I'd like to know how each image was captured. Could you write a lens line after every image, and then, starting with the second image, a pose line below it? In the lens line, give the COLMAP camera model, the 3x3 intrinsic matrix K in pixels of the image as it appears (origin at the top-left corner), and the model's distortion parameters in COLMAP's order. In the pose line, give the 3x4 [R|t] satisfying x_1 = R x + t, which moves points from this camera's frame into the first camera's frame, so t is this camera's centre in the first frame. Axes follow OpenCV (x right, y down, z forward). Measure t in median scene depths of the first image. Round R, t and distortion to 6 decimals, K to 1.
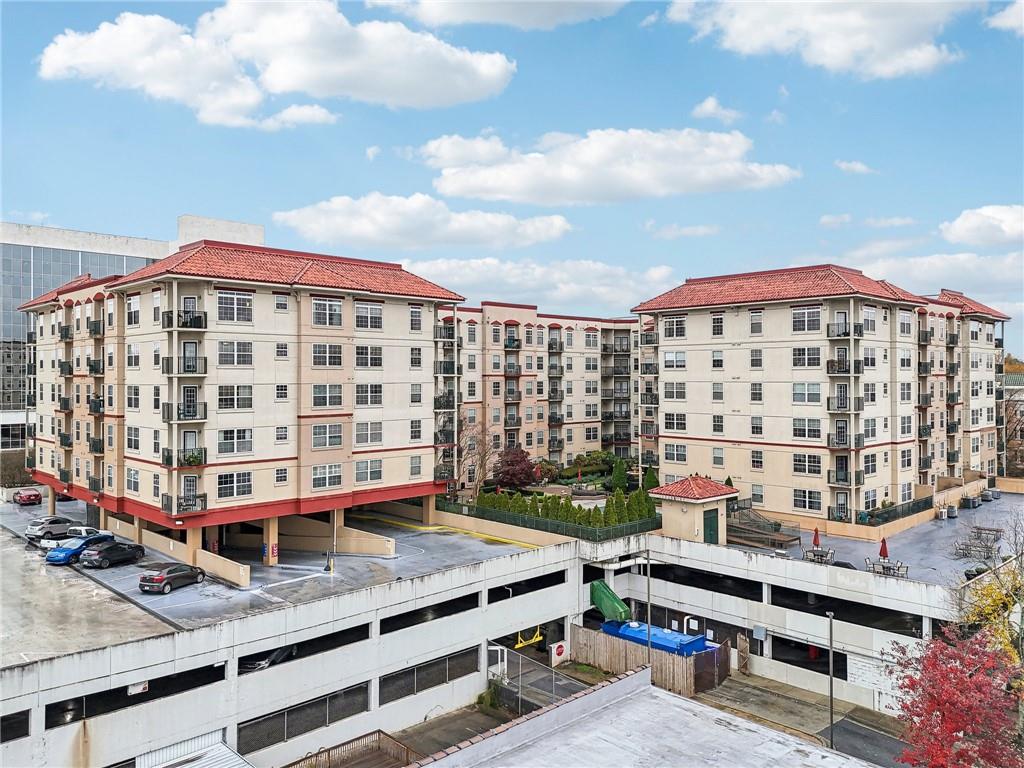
lens RADIAL K [[777.8, 0, 517.7], [0, 777.8, 342.7], [0, 0, 1]] dist [0.059535, -0.057129]
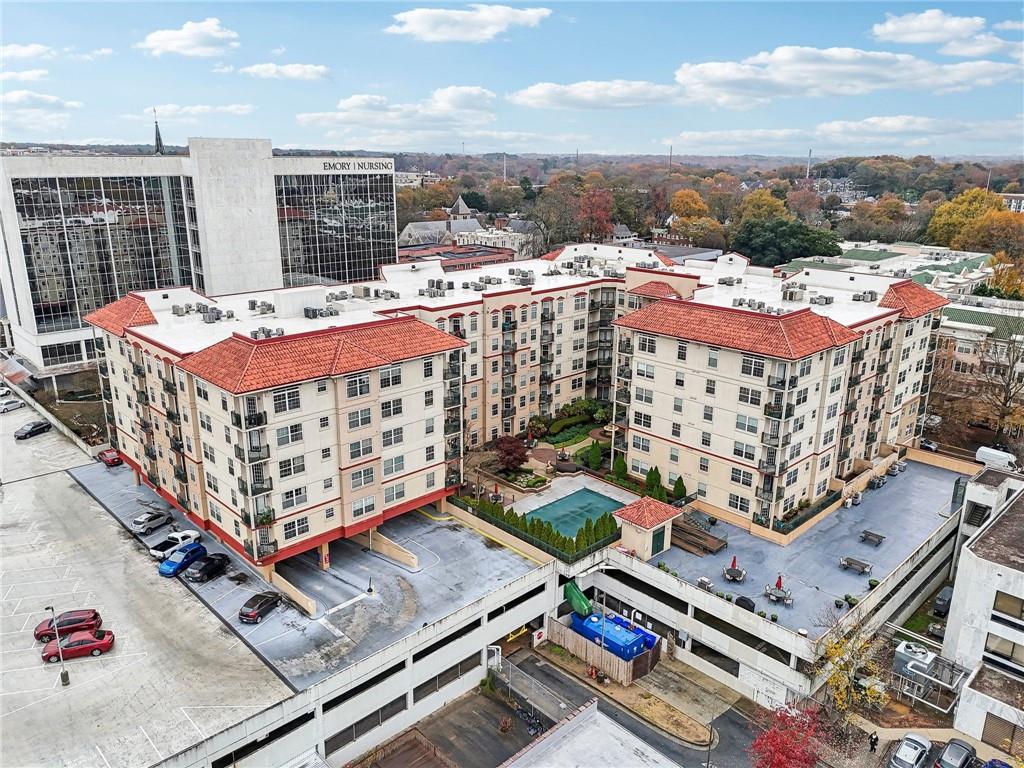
lens RADIAL K [[777.8, 0, 516.9], [0, 777.8, 347.6], [0, 0, 1]] dist [0.059535, -0.057129]
pose [[0.999914, 0.012988, 0.001895, 0.003951], [-0.012979, 0.956981, 0.289862, -0.447411], [0.001951, -0.289861, 0.957067, -0.156898]]
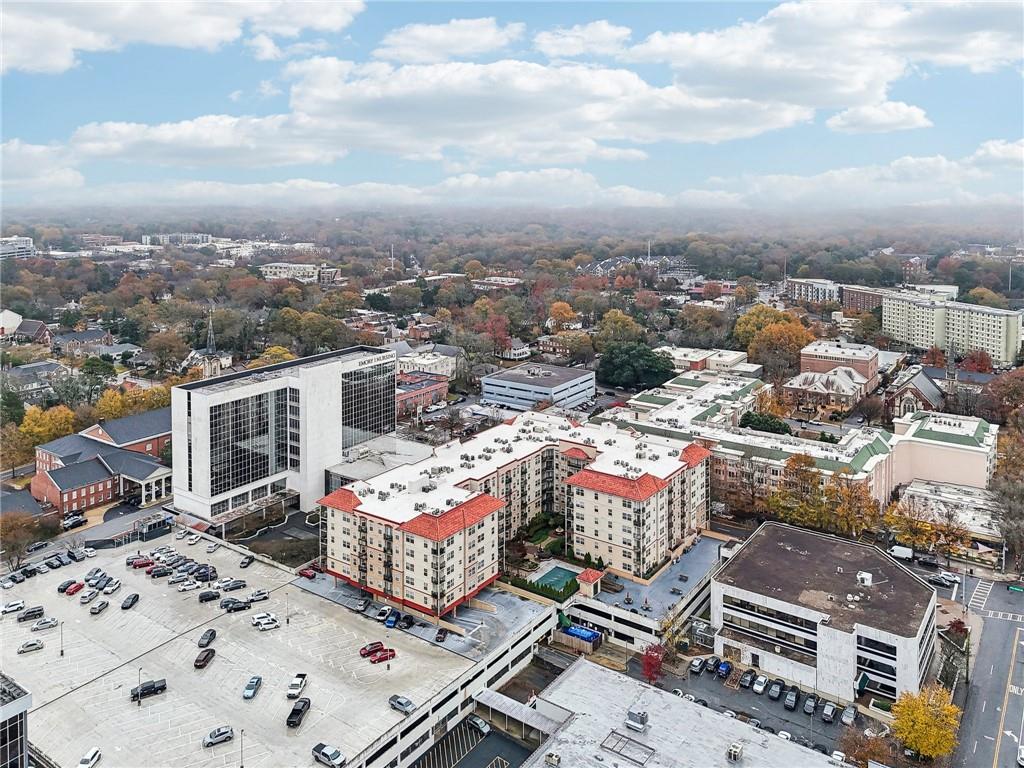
lens RADIAL K [[777.8, 0, 508.7], [0, 777.8, 197.2], [0, 0, 1]] dist [0.059535, -0.057129]
pose [[0.986470, -0.009085, 0.163688, -0.568244], [0.002244, 0.999118, 0.041930, -1.402810], [-0.163925, -0.040995, 0.985621, -1.879135]]
